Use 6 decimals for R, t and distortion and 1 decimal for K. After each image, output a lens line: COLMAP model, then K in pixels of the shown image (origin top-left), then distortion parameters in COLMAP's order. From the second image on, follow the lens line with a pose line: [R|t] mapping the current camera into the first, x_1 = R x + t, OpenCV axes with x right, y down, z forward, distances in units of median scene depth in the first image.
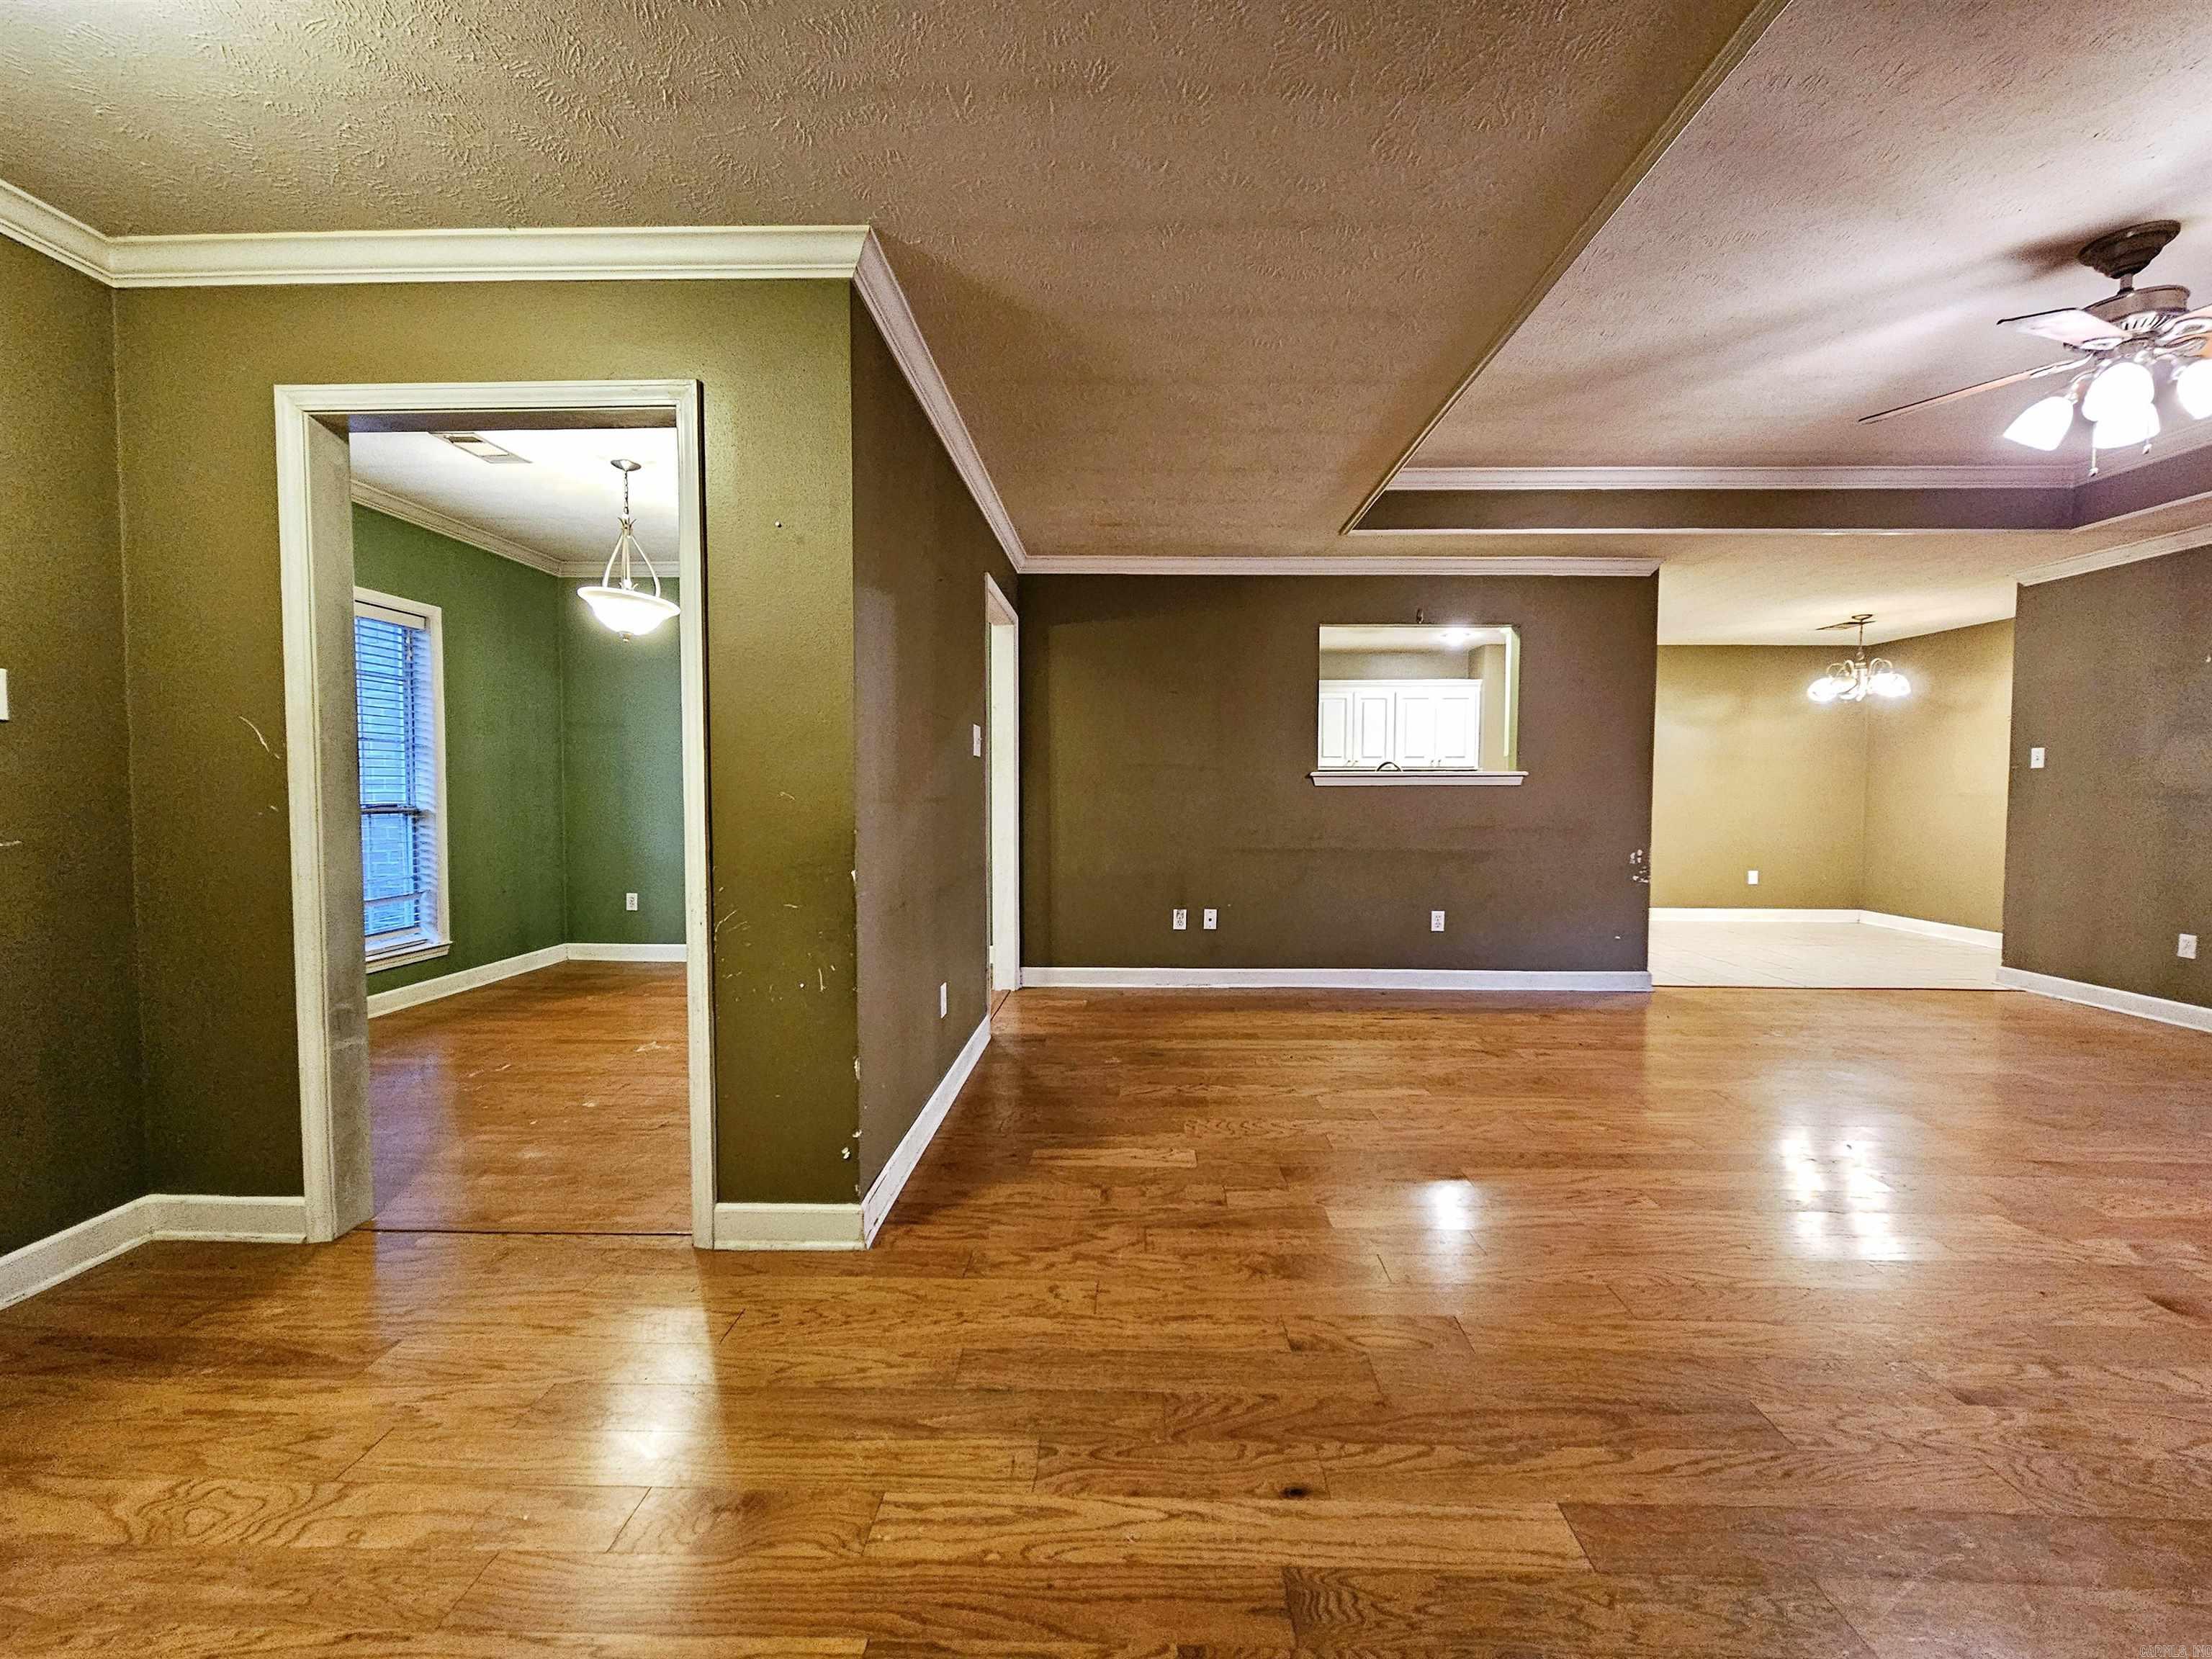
lens RADIAL K [[907.7, 0, 1120.8], [0, 907.7, 829.0], [0, 0, 1]] dist [-0.002310, 0.000844]
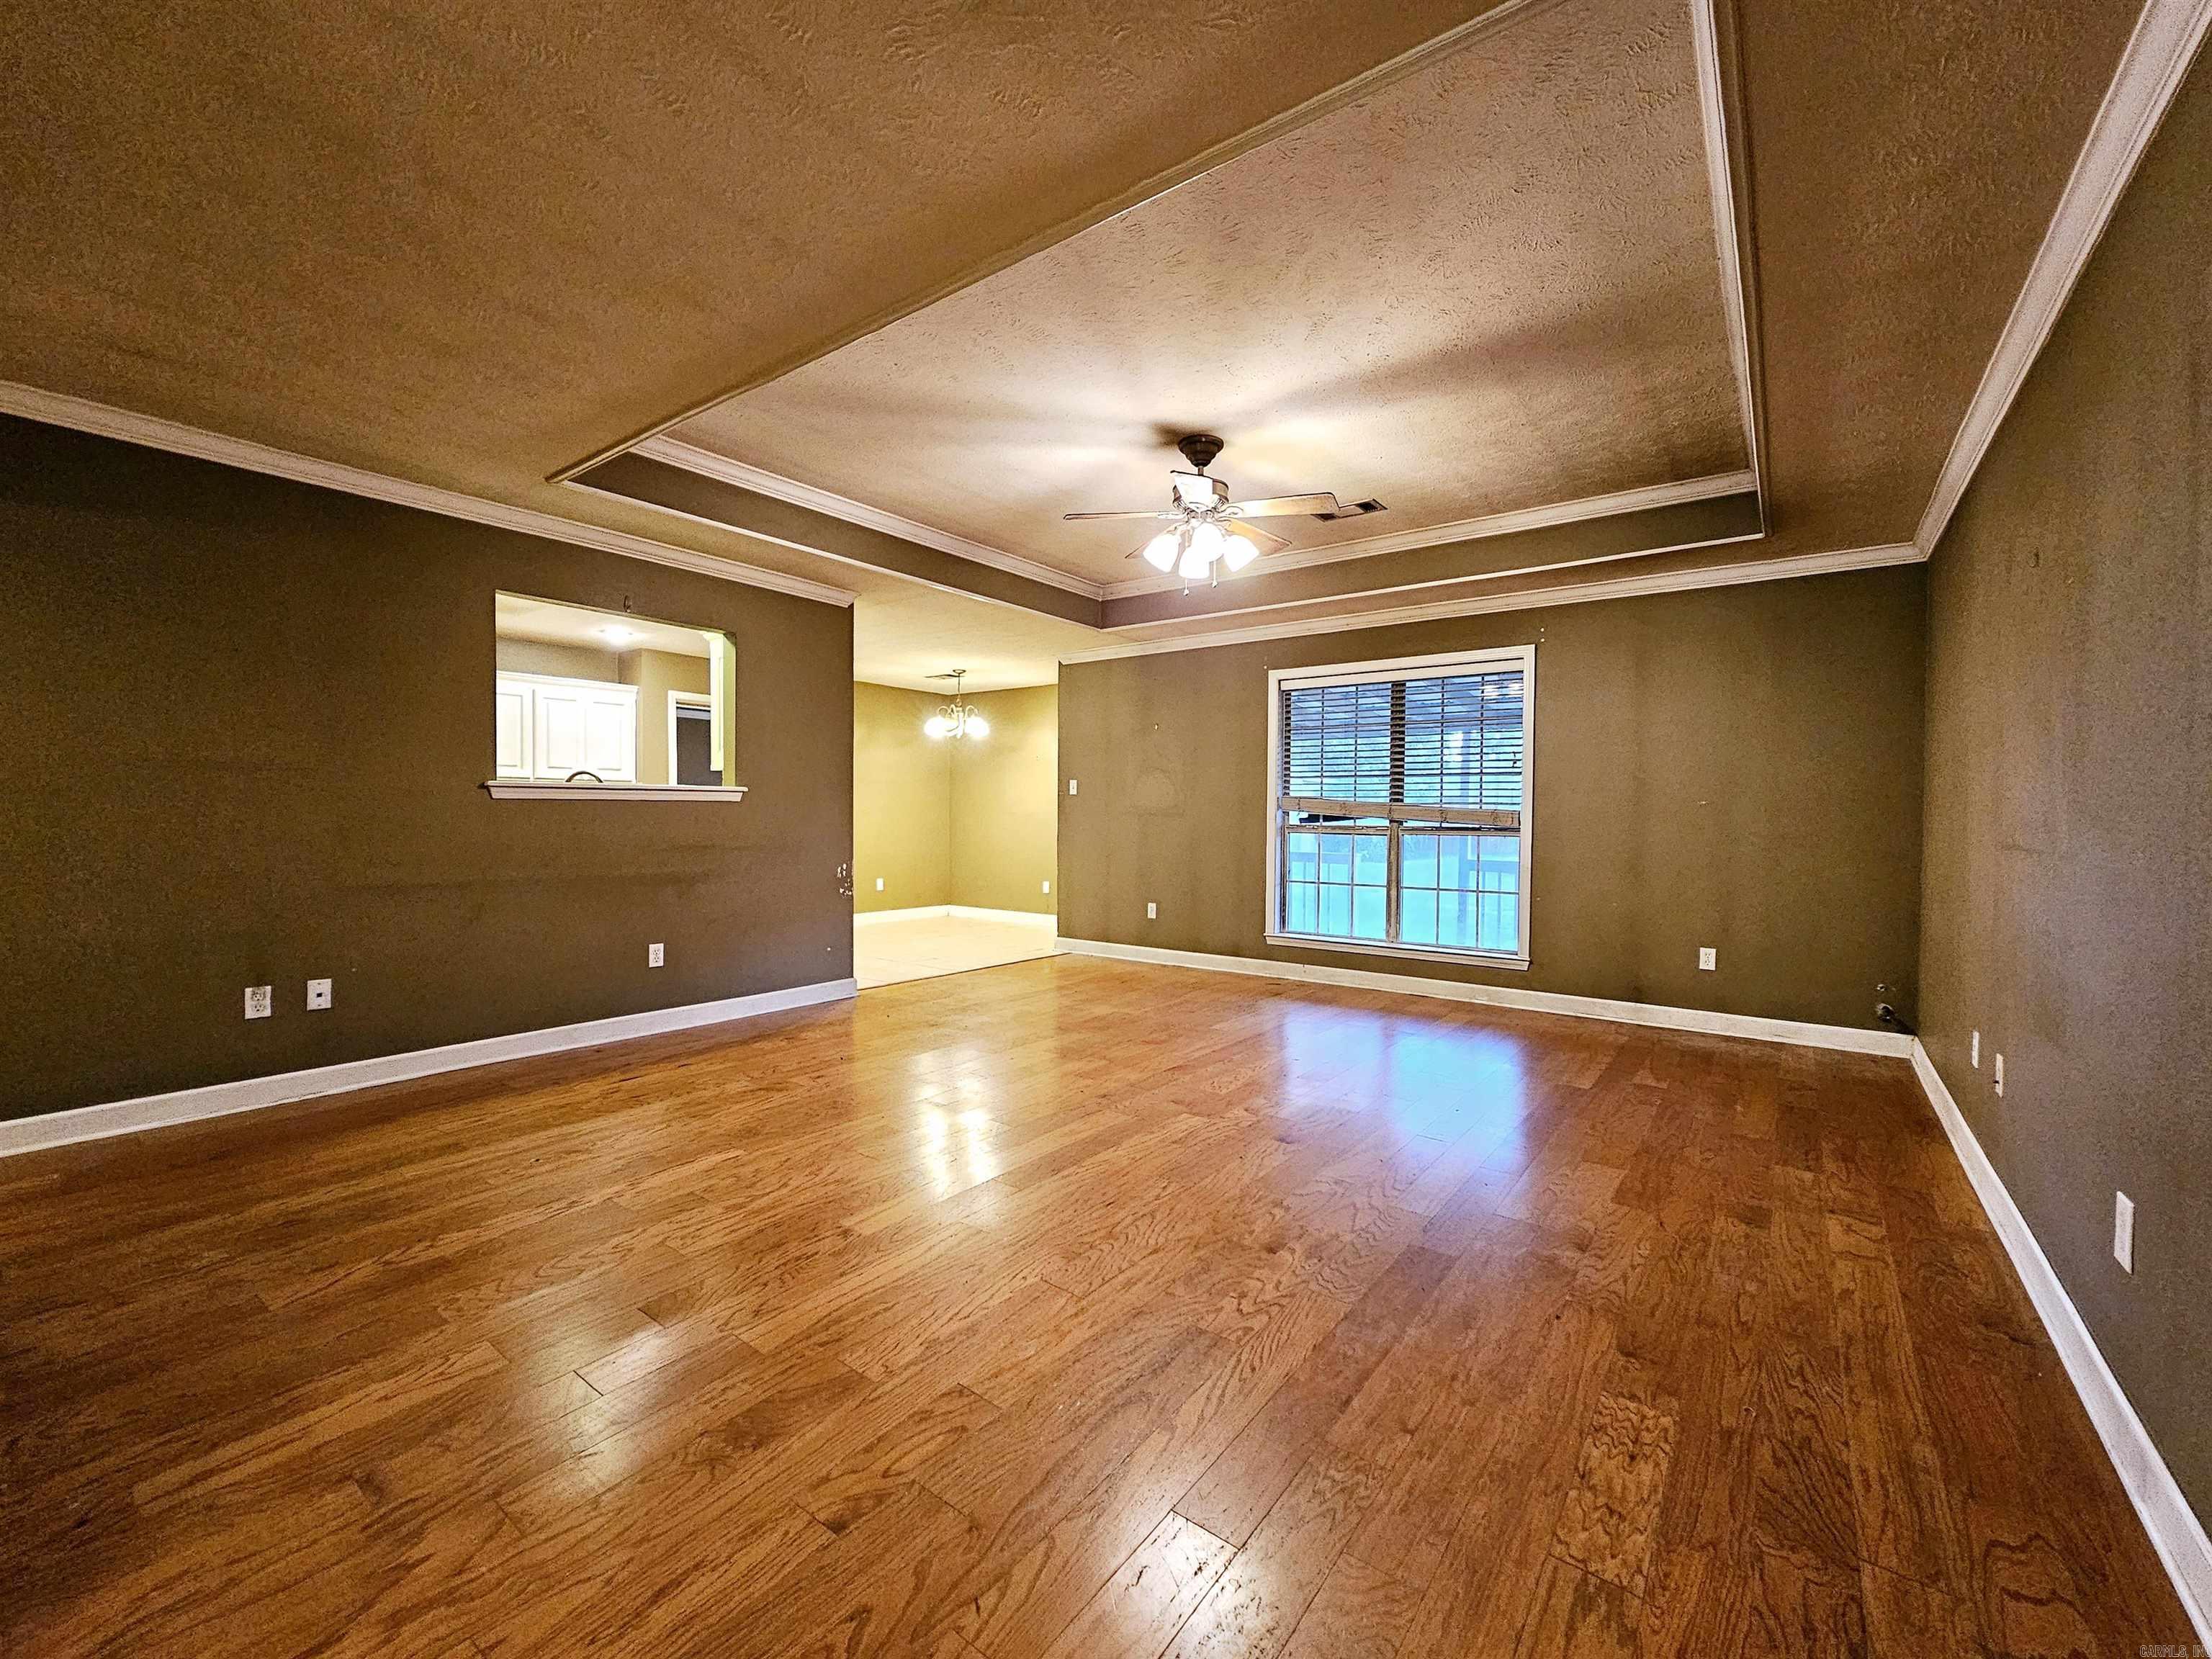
lens RADIAL K [[907.7, 0, 1111.8], [0, 907.7, 827.1], [0, 0, 1]] dist [-0.002310, 0.000844]
pose [[0.581519, -0.010650, 0.813463, -0.141898], [0.030124, 0.999510, -0.008449, -0.001638], [-0.812975, 0.029418, 0.581555, 0.174627]]
